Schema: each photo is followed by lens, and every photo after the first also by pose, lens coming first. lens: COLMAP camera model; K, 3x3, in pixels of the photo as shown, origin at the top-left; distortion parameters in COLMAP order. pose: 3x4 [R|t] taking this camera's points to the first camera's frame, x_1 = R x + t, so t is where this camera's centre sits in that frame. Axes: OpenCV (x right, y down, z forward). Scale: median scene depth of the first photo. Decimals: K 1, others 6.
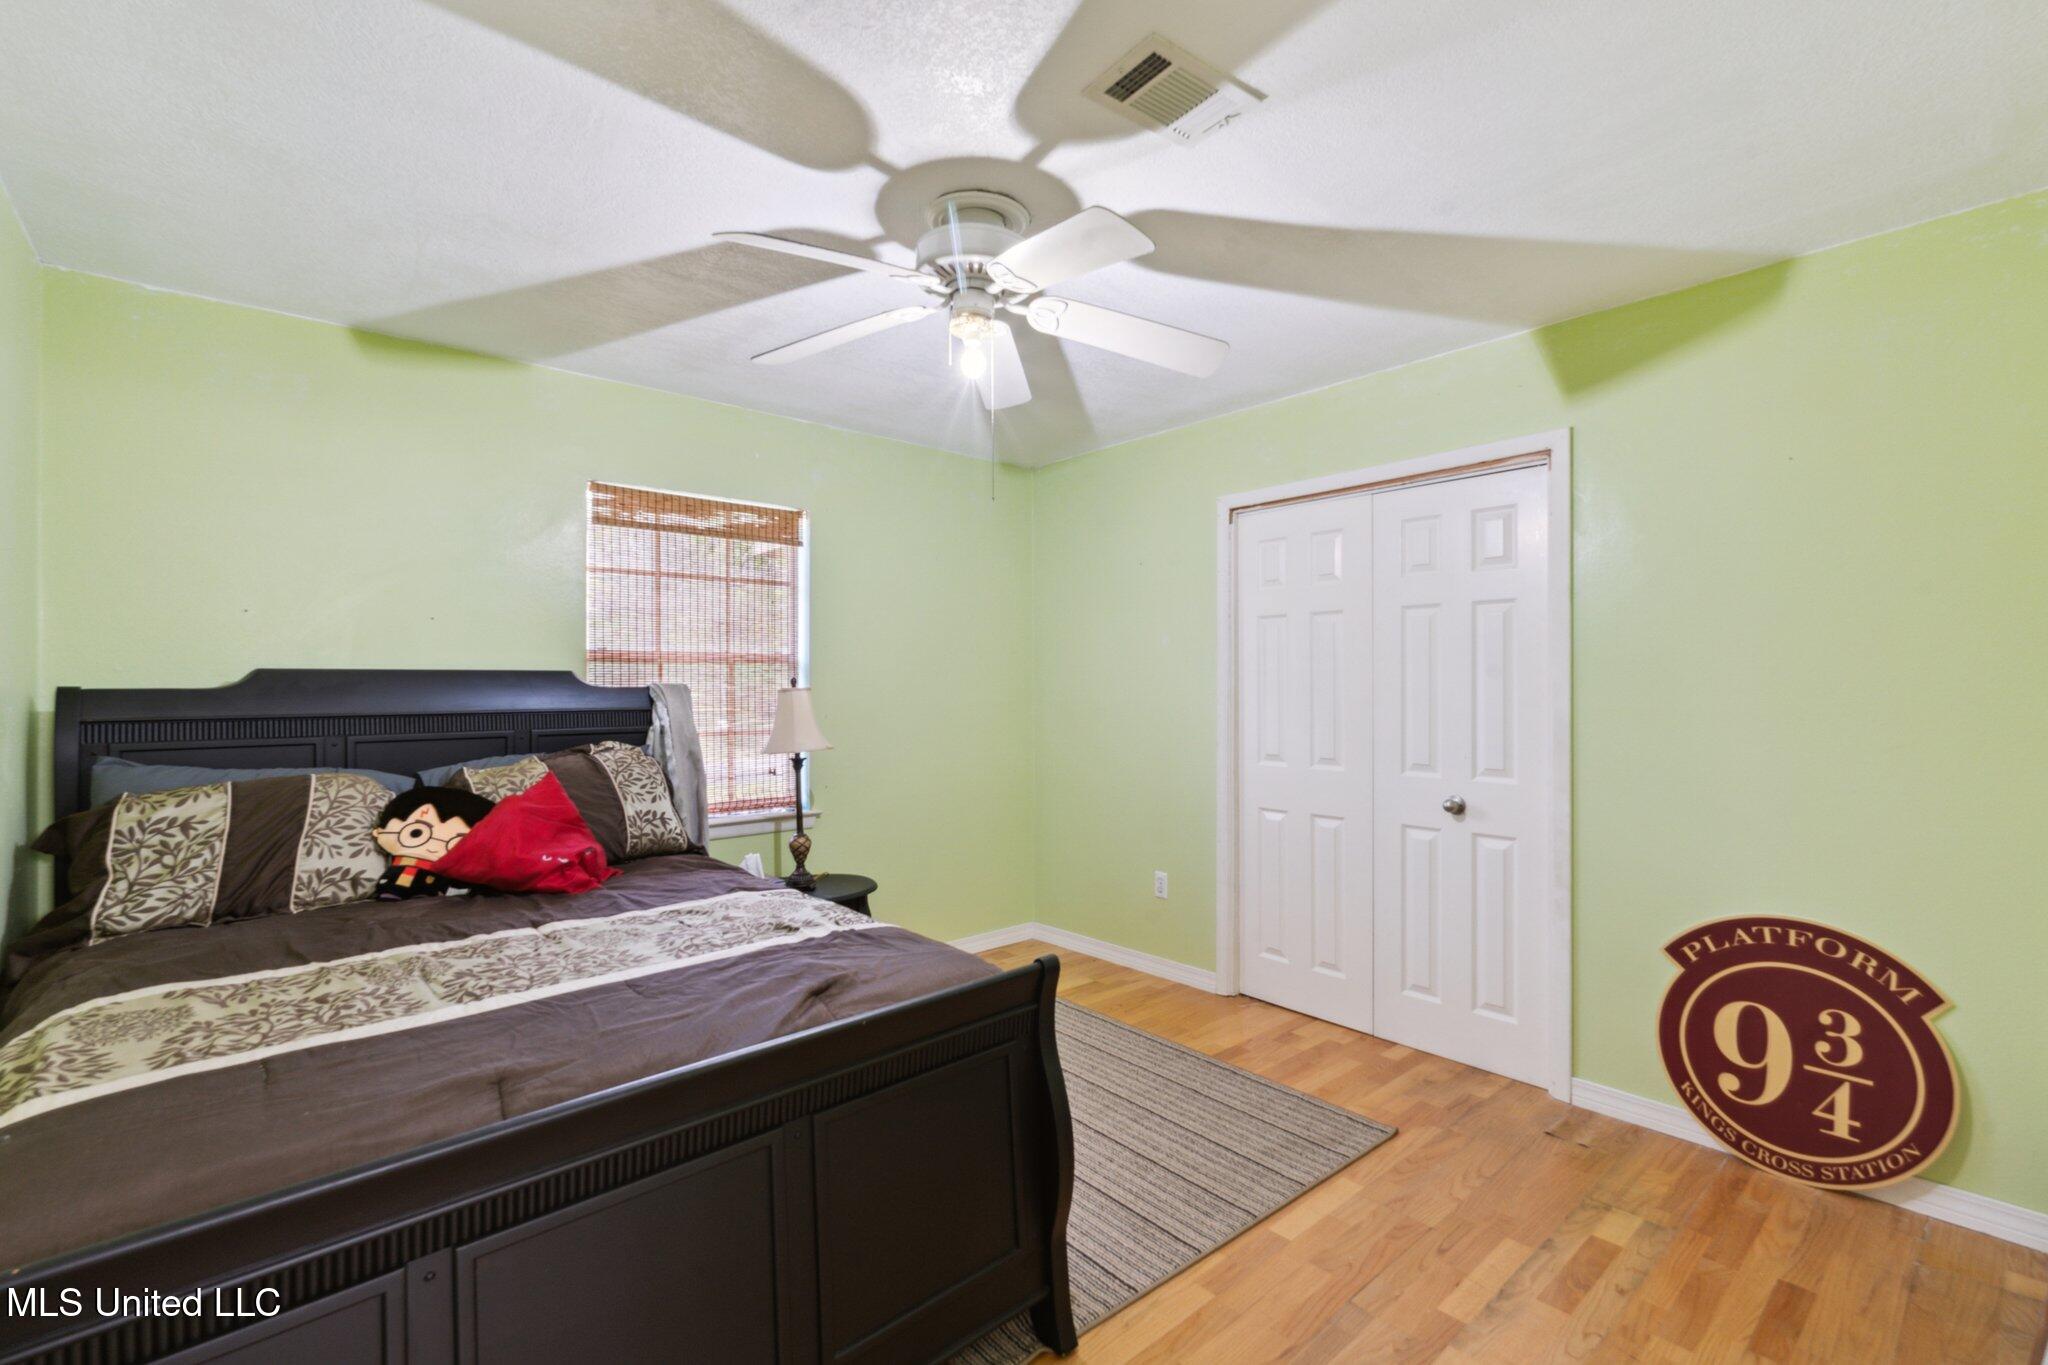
lens RADIAL K [[896.1, 0, 1023.7], [0, 896.1, 684.6], [0, 0, 1]] dist [-0.000489, -0.000308]
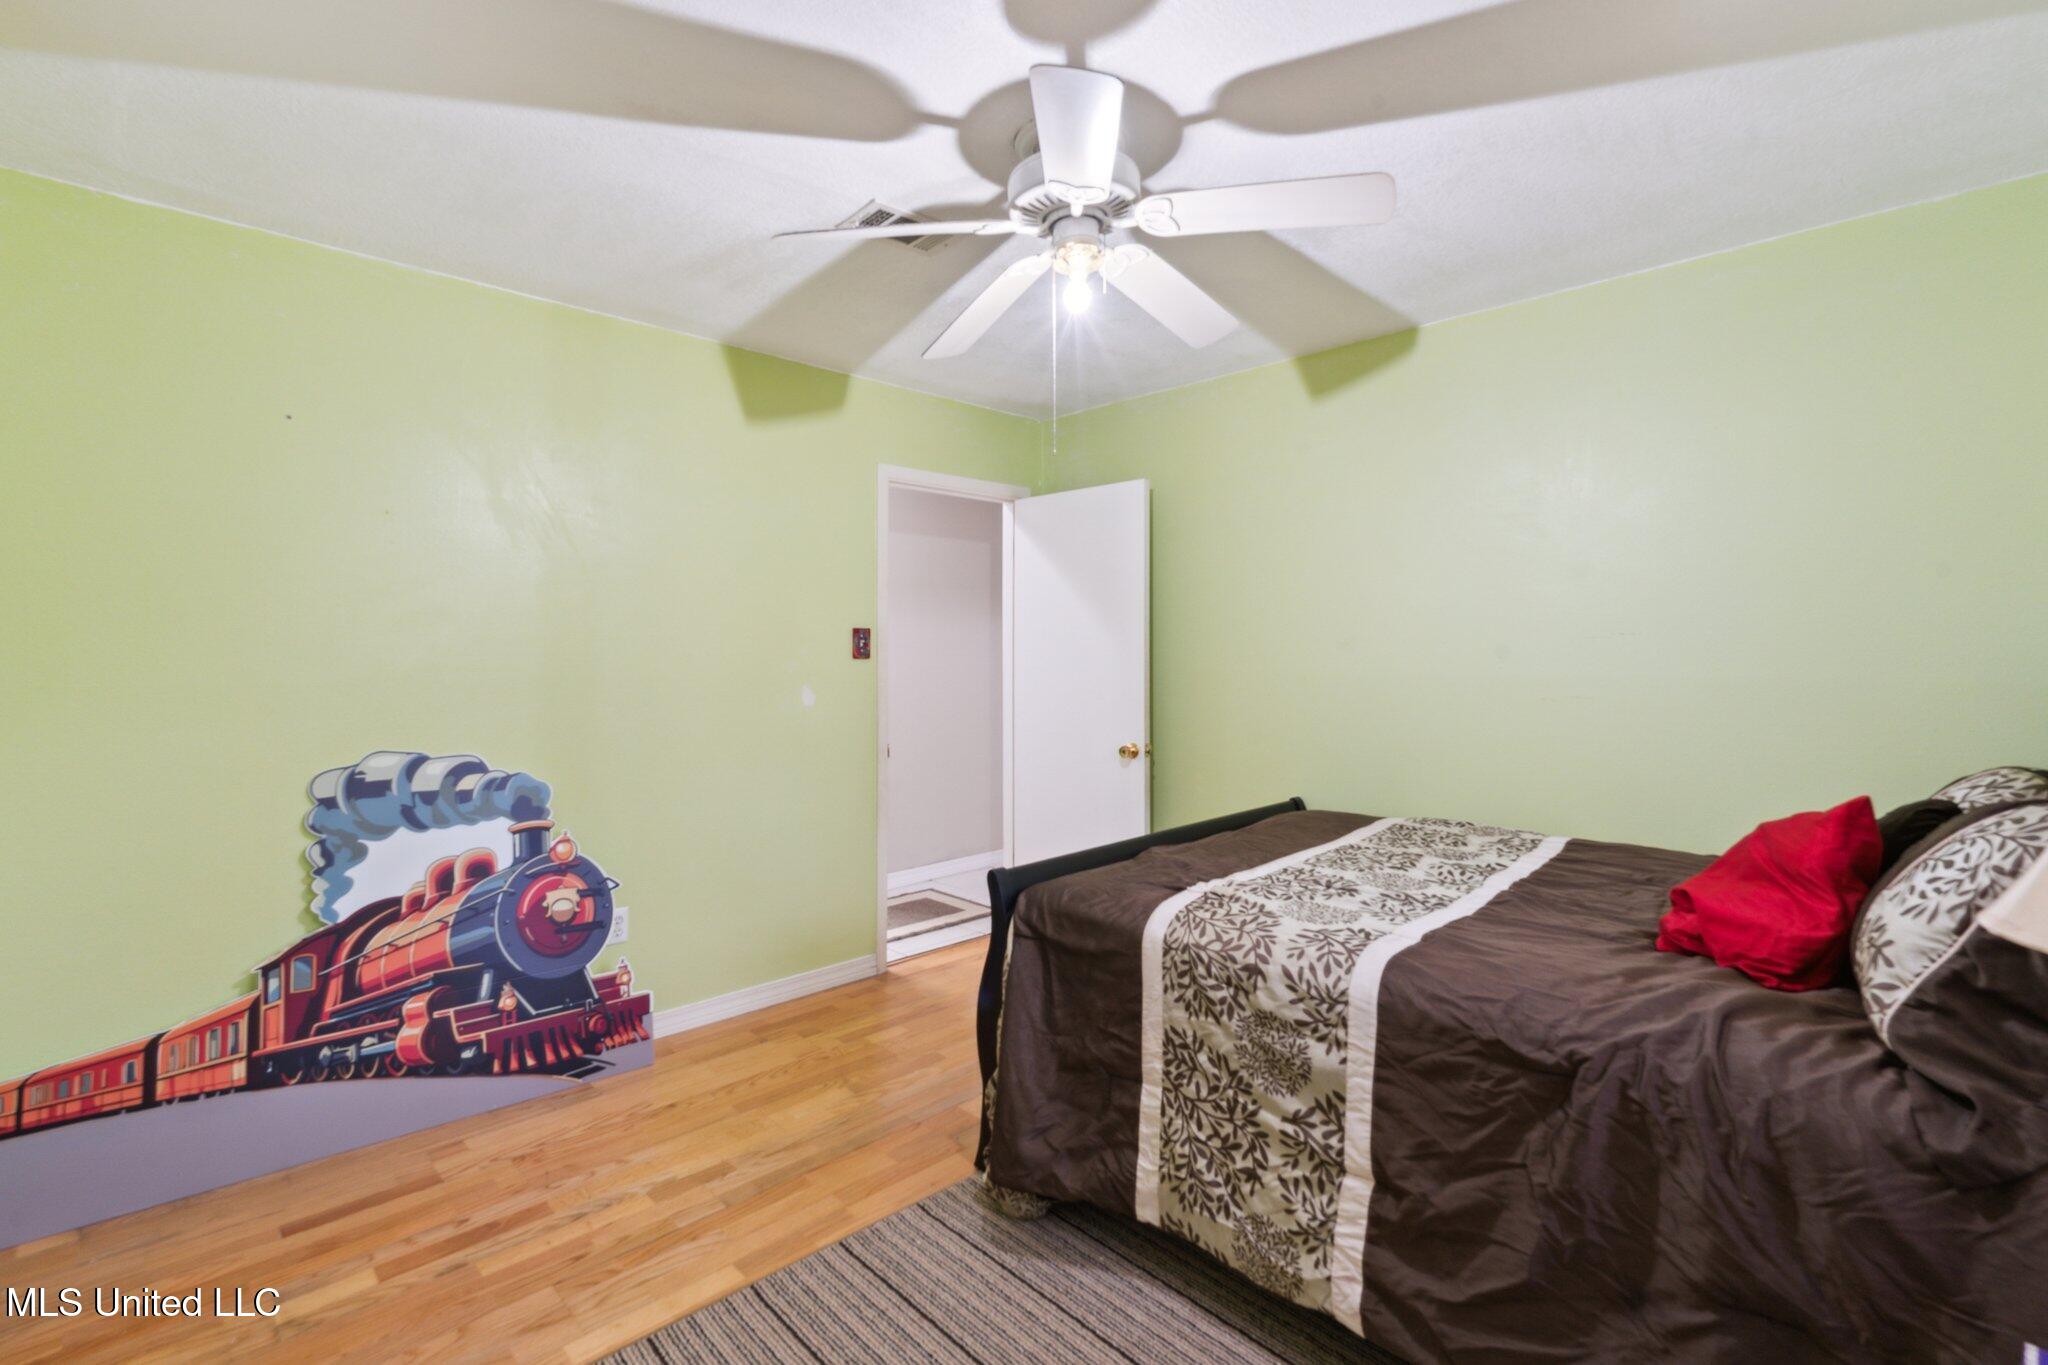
lens RADIAL K [[896.1, 0, 1021.3], [0, 896.1, 677.1], [0, 0, 1]] dist [-0.000489, -0.000308]
pose [[-0.998677, -0.002422, -0.051373, 0.053394], [-0.002975, 0.999938, 0.010705, 0.010950], [0.051344, 0.010844, -0.998622, 1.986425]]
